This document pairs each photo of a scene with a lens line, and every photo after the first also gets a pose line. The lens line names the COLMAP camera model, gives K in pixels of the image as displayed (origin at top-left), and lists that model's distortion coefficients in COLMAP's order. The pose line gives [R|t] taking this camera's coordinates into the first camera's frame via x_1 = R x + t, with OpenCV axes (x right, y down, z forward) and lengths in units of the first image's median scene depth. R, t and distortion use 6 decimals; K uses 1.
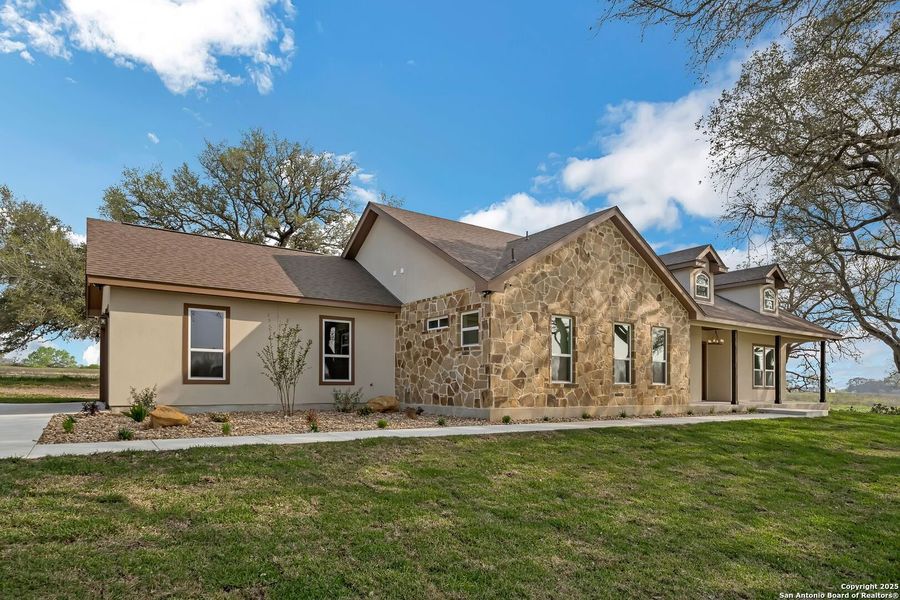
lens RADIAL K [[527.1, 0, 448.0], [0, 527.1, 383.8], [0, 0, 1]] dist [0.002394, 0.000208]
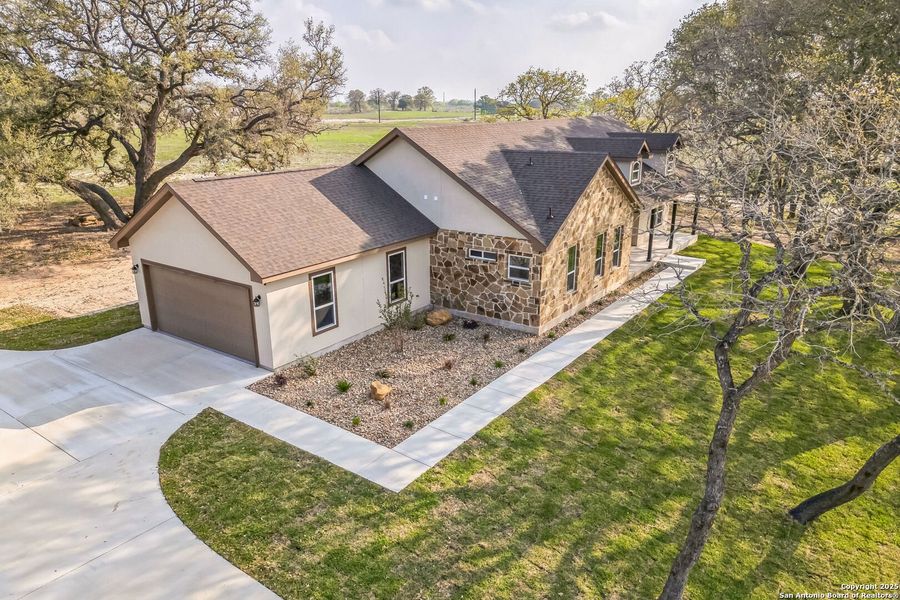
lens RADIAL K [[625.6, 0, 447.7], [0, 625.6, 314.3], [0, 0, 1]] dist [0.087937, -0.097797]
pose [[0.939176, -0.123958, 0.320285, -0.637250], [0.012313, 0.944145, 0.329301, -0.506285], [-0.343215, -0.305328, 0.888244, -0.389790]]
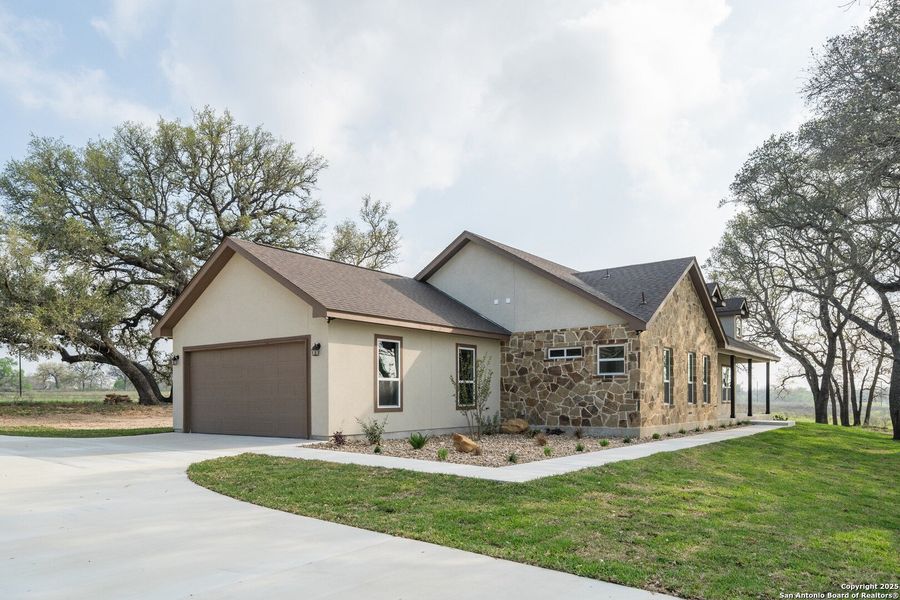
lens RADIAL K [[631.7, 0, 442.7], [0, 631.7, 404.9], [0, 0, 1]] dist [0.004478, 0.000708]
pose [[0.949659, -0.017841, 0.312777, -0.721783], [0.013681, 0.999786, 0.015488, -0.030212], [-0.312987, -0.010430, 0.949700, -0.200831]]
